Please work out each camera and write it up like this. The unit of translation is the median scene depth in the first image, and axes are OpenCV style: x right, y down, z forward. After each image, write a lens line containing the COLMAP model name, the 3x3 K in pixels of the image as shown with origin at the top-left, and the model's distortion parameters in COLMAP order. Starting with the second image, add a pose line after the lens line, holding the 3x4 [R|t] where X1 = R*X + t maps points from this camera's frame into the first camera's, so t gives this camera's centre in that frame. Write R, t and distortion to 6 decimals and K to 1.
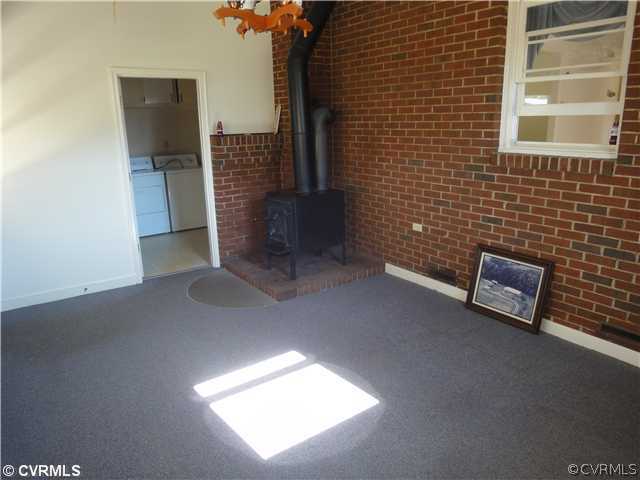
lens RADIAL K [[451.1, 0, 321.9], [0, 451.1, 237.9], [0, 0, 1]] dist [-0.025647, 0.005298]
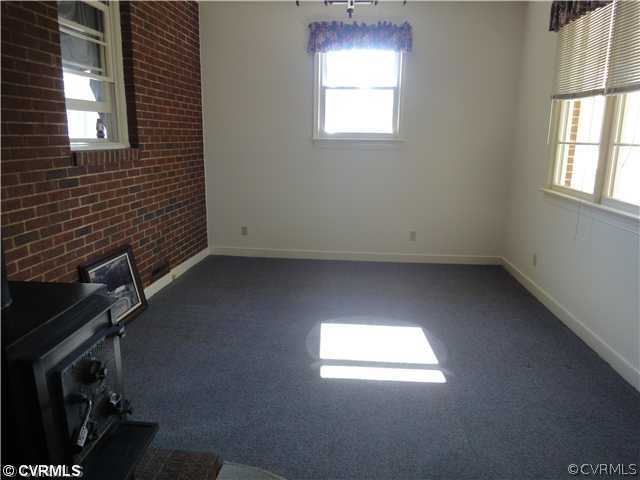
lens RADIAL K [[451.1, 0, 321.4], [0, 451.1, 240.9], [0, 0, 1]] dist [-0.025647, 0.005298]
pose [[-0.756351, -0.134757, 0.640136, -0.524432], [0.173238, 0.902354, 0.394646, -0.290414], [-0.630810, 0.409387, -0.659152, 1.337571]]
